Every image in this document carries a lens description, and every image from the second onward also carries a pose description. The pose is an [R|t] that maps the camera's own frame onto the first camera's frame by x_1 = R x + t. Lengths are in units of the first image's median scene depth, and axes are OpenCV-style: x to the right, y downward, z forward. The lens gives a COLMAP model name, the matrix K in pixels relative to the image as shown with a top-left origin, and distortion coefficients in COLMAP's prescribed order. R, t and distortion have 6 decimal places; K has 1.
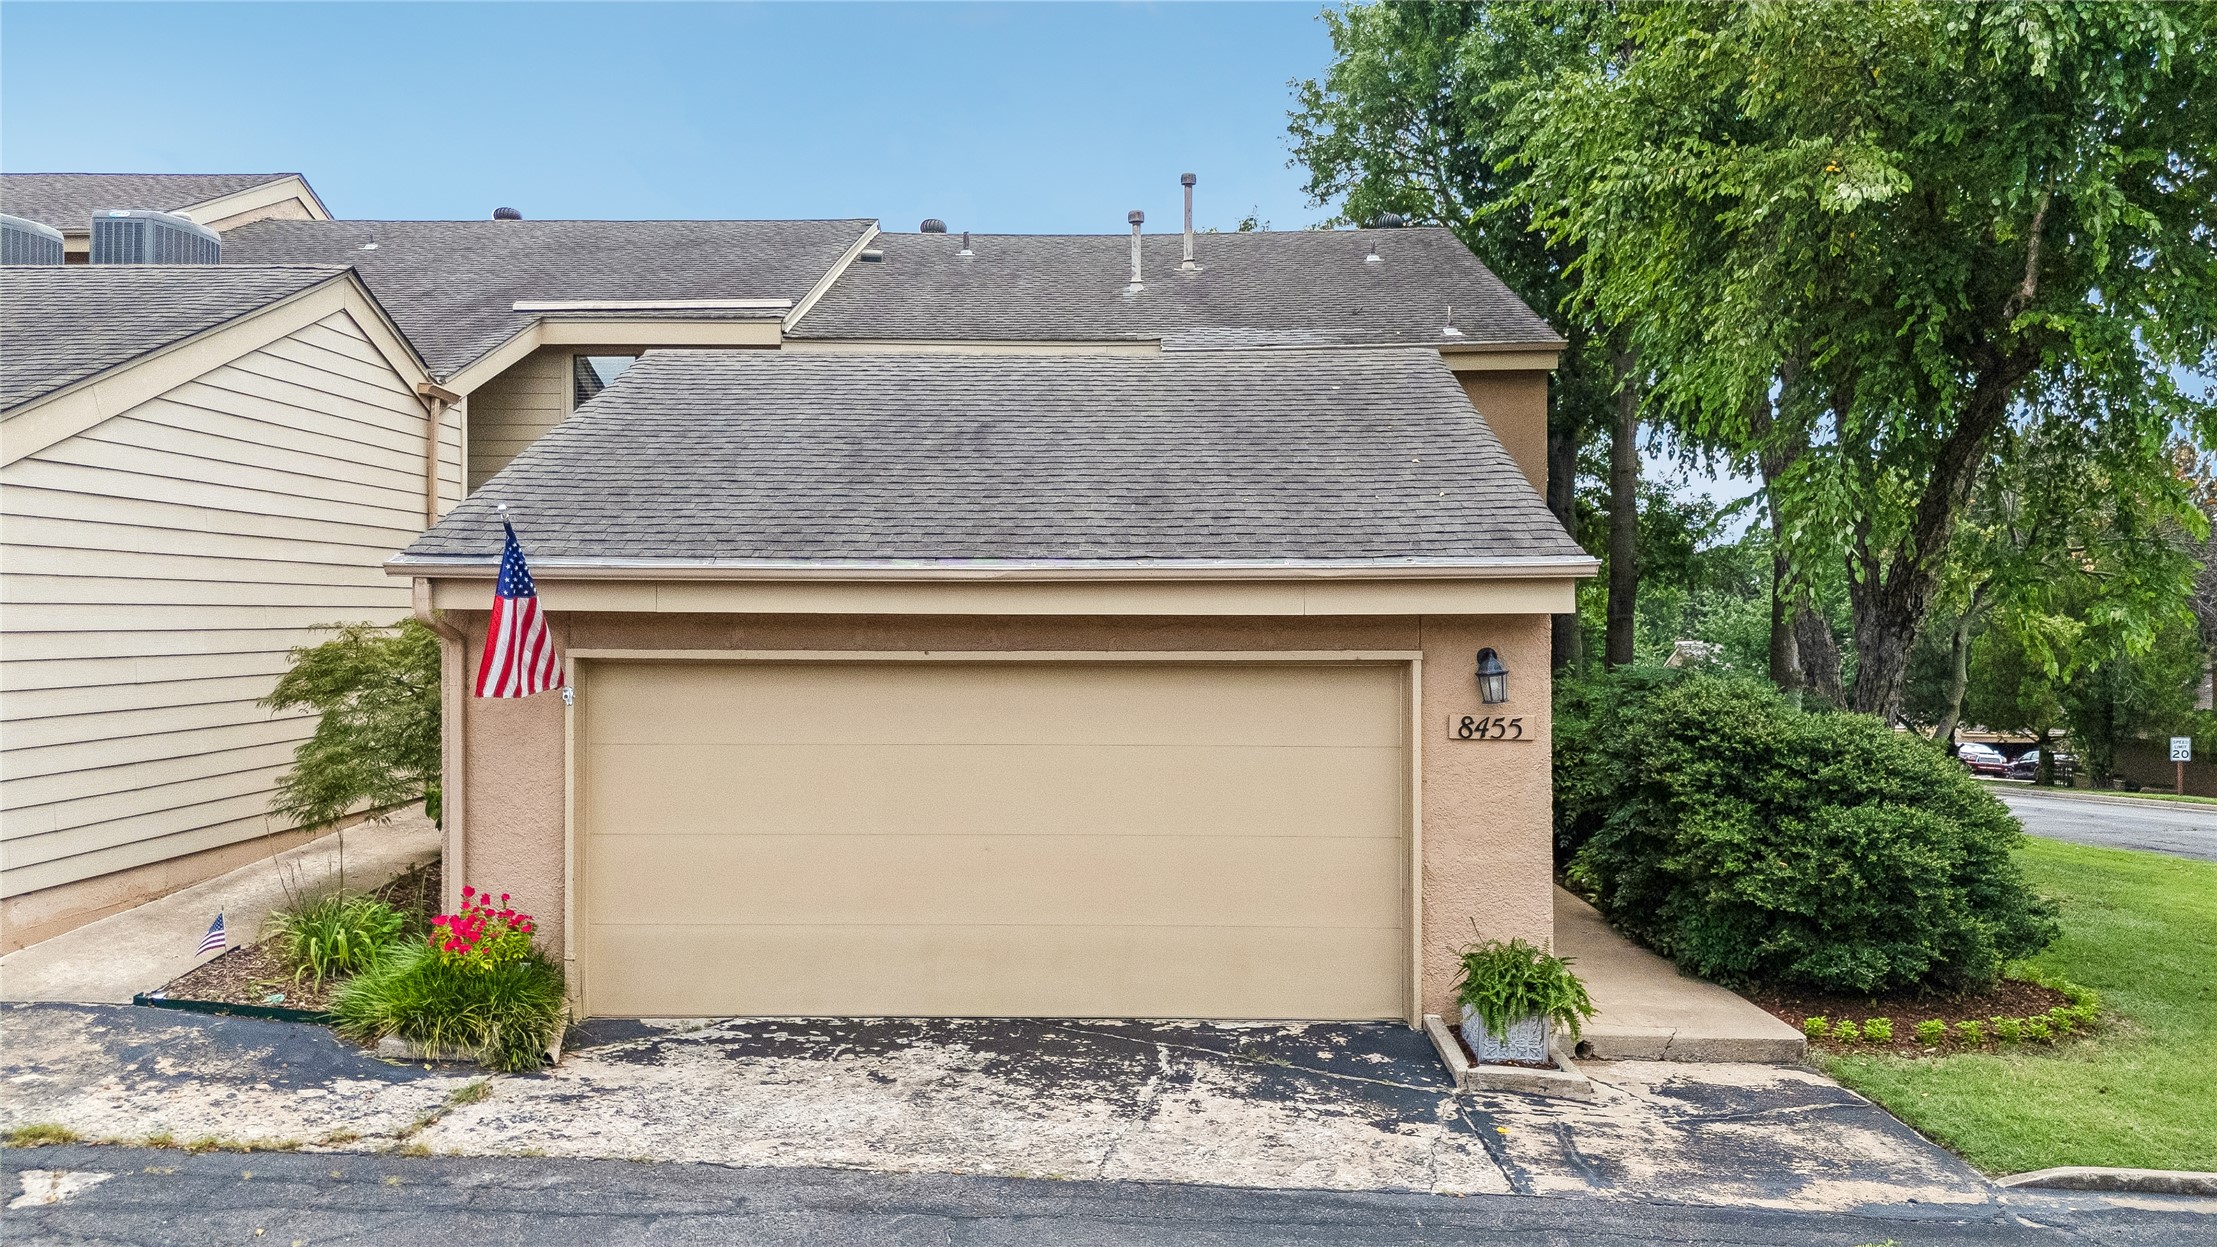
lens RADIAL K [[1618.5, 0, 1107.2], [0, 1618.5, 628.0], [0, 0, 1]] dist [0.034505, -0.009461]
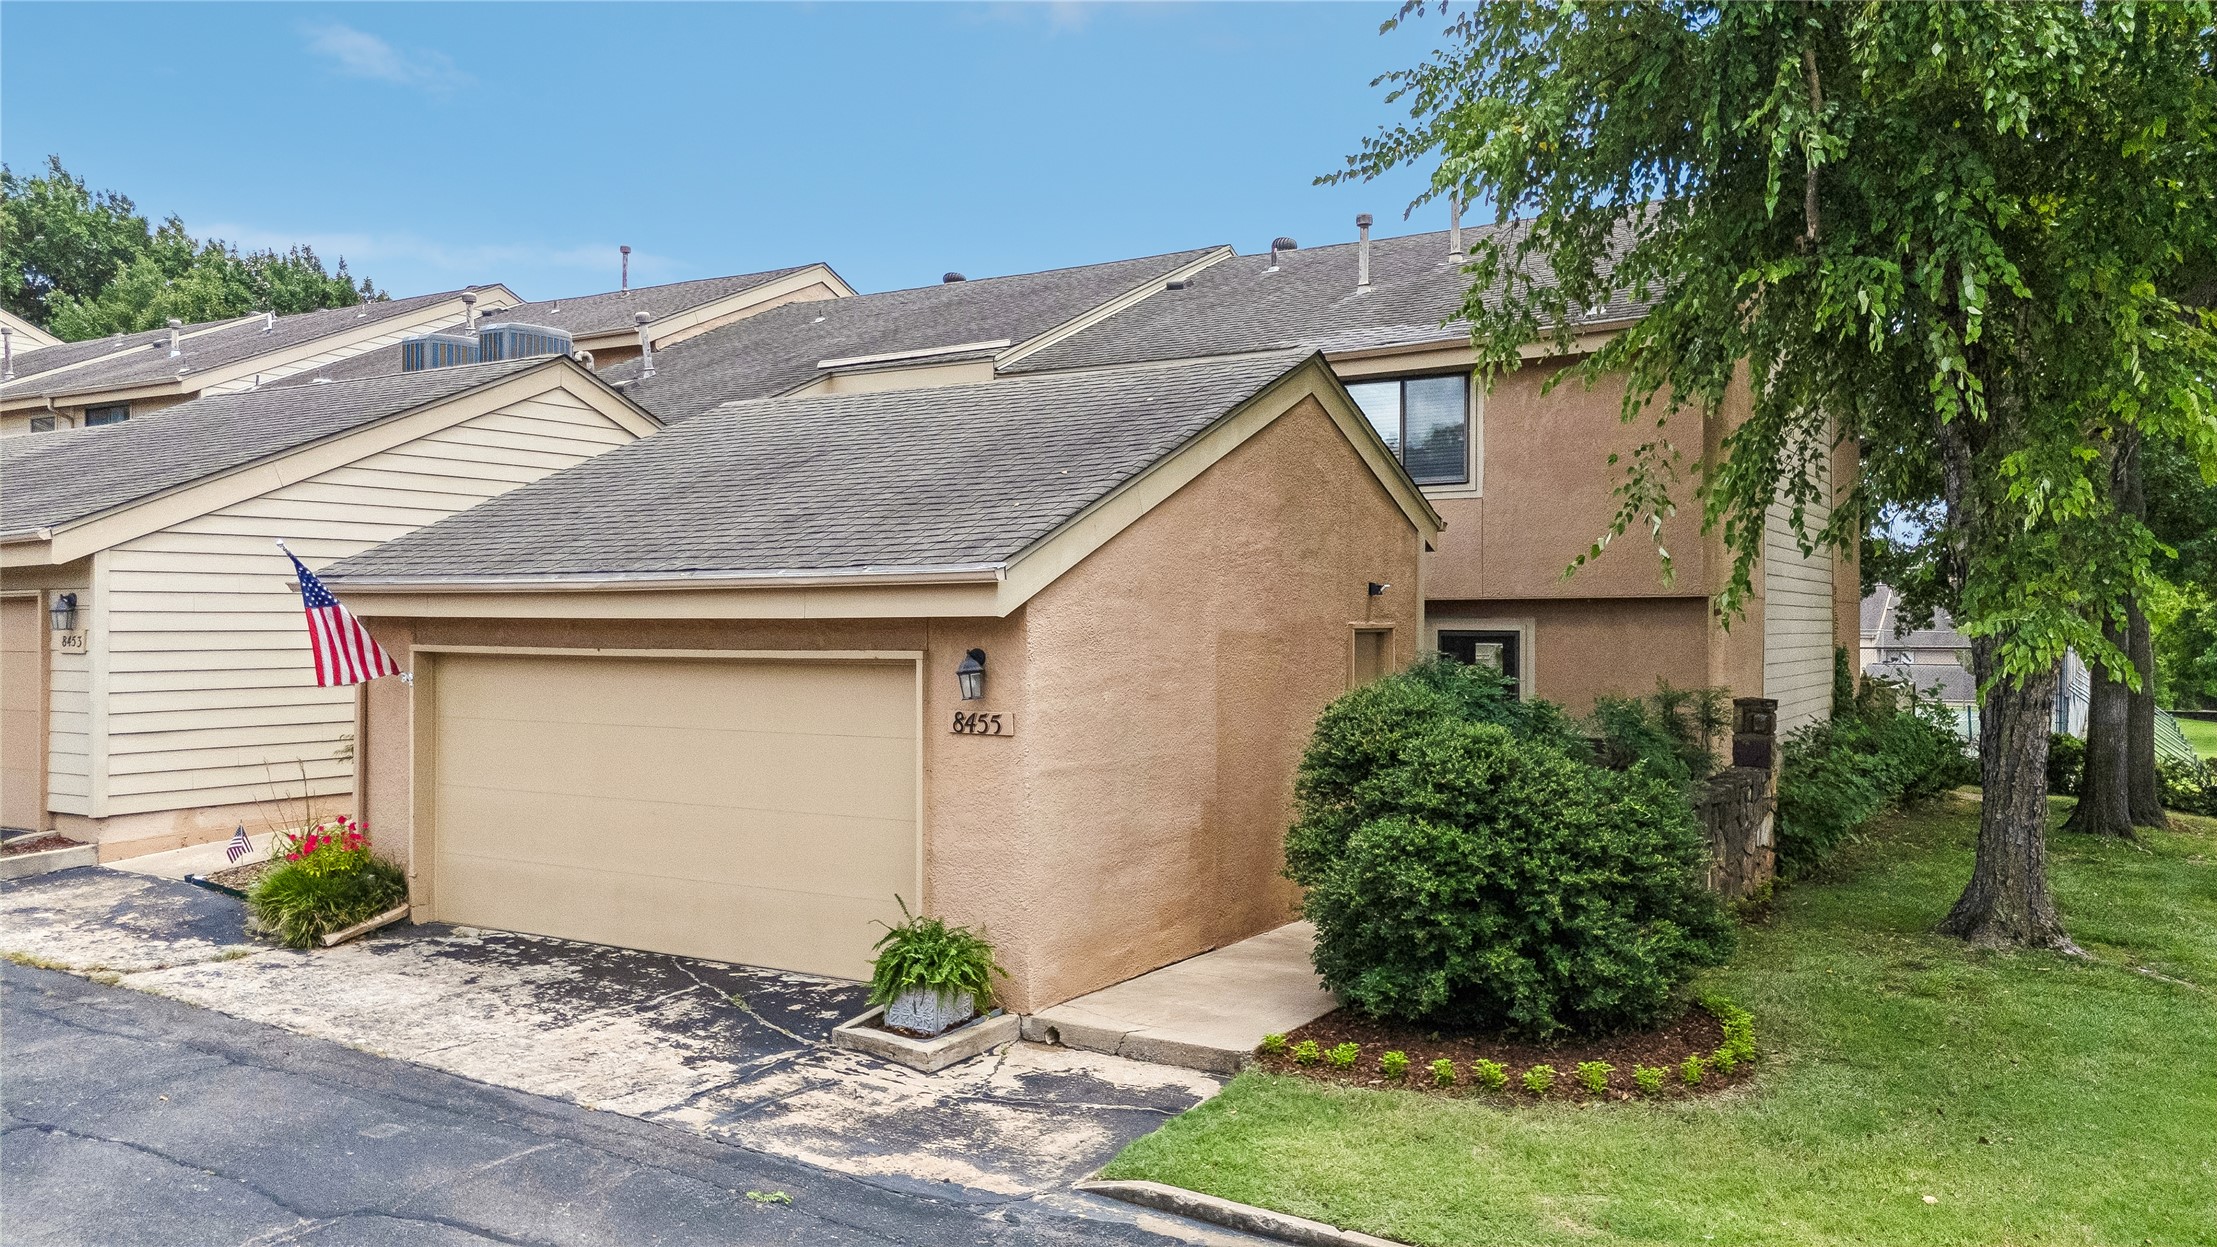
lens RADIAL K [[1618.5, 0, 1108.6], [0, 1618.5, 616.1], [0, 0, 1]] dist [0.034505, -0.009461]
pose [[0.870614, -0.002761, -0.491959, 0.927688], [-0.002048, 0.999955, -0.009236, 0.000689], [0.491962, 0.009048, 0.870570, 0.126006]]
